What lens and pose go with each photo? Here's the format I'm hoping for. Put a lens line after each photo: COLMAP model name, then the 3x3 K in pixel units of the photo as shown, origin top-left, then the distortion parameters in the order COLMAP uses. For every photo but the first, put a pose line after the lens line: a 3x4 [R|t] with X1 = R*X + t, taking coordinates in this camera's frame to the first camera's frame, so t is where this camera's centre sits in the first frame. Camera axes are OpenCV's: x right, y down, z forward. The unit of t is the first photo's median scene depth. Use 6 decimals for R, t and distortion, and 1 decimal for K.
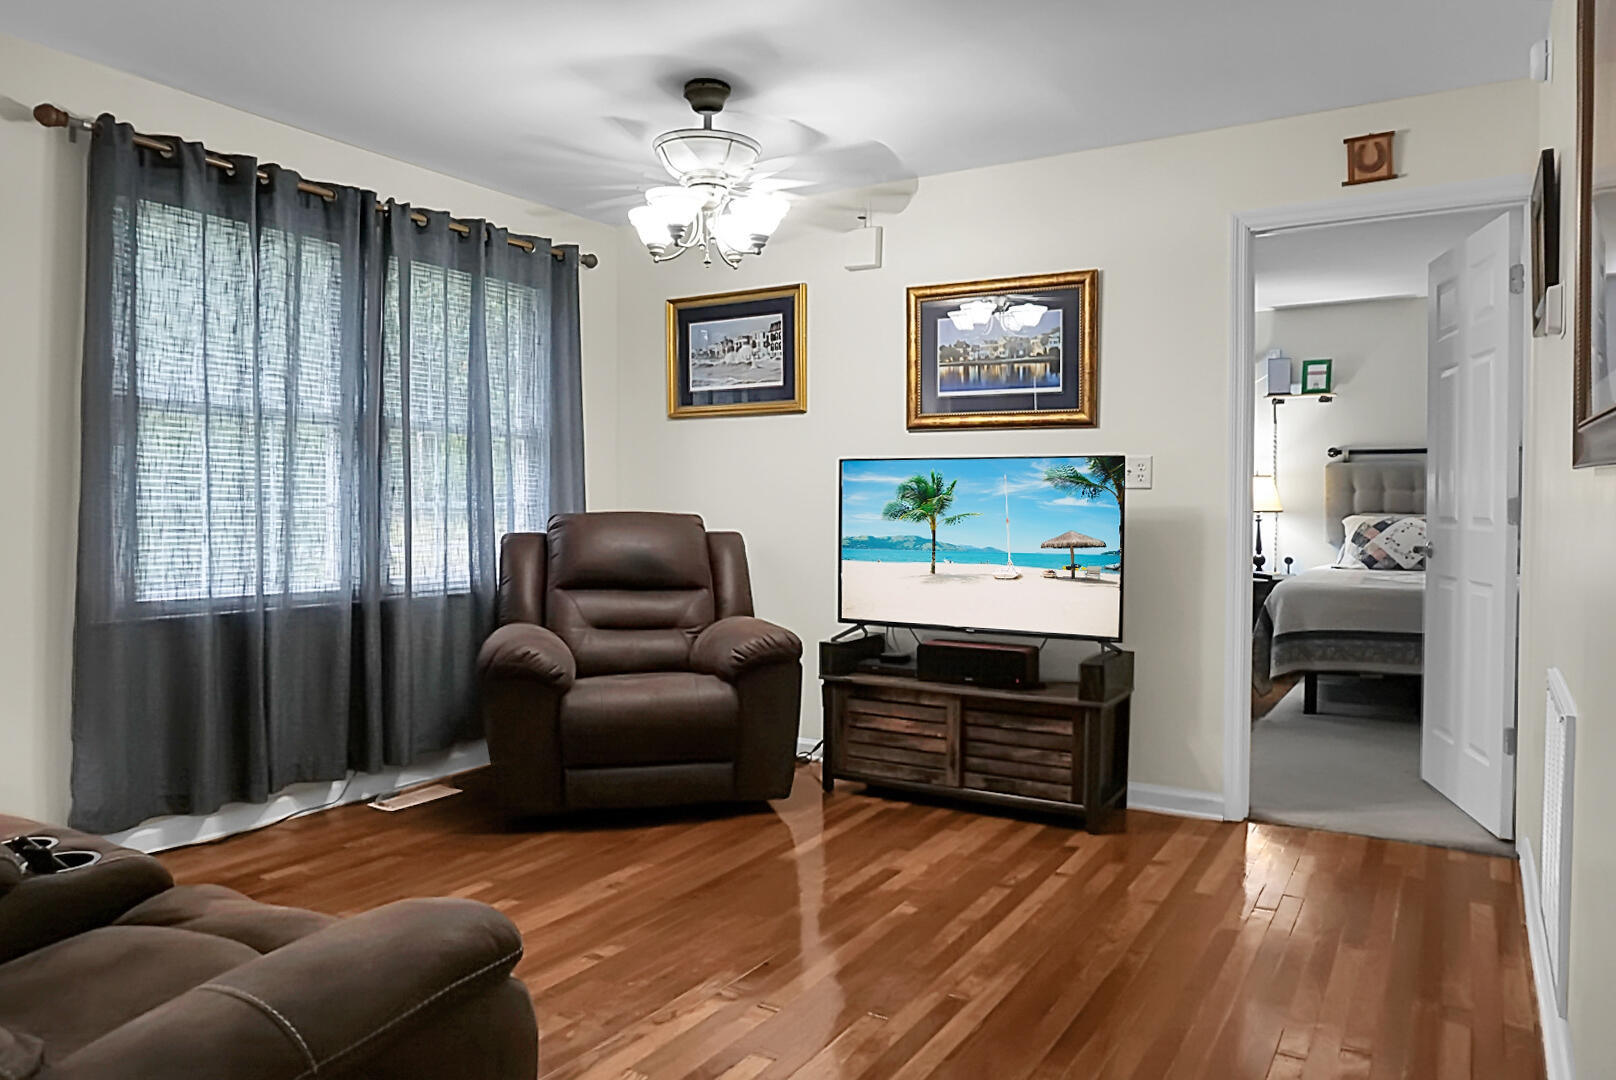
lens RADIAL K [[1079.2, 0, 811.0], [0, 1079.2, 533.3], [0, 0, 1]] dist [-0.002214, -0.001796]
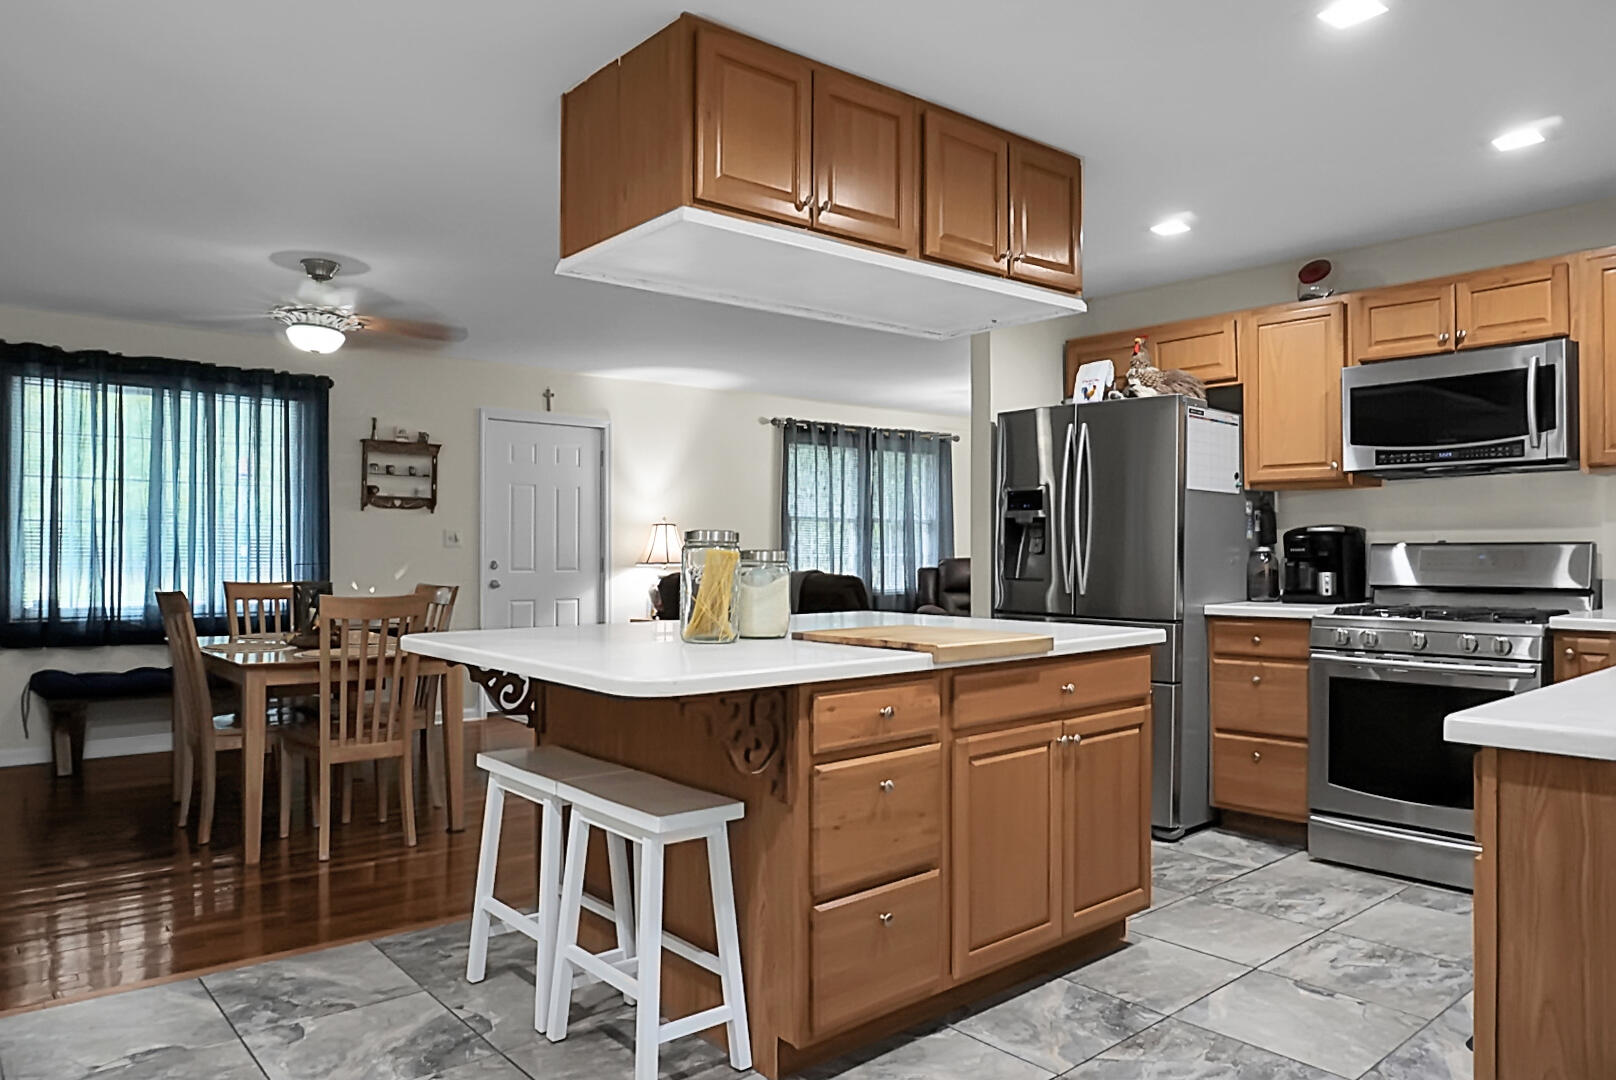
lens RADIAL K [[1079.2, 0, 811.0], [0, 1079.2, 540.5], [0, 0, 1]] dist [-0.002214, -0.001796]
pose [[0.949551, -0.001929, -0.313606, 0.217635], [-0.007822, 0.999524, -0.029830, 0.012978], [0.313514, 0.030778, 0.949085, -1.269963]]
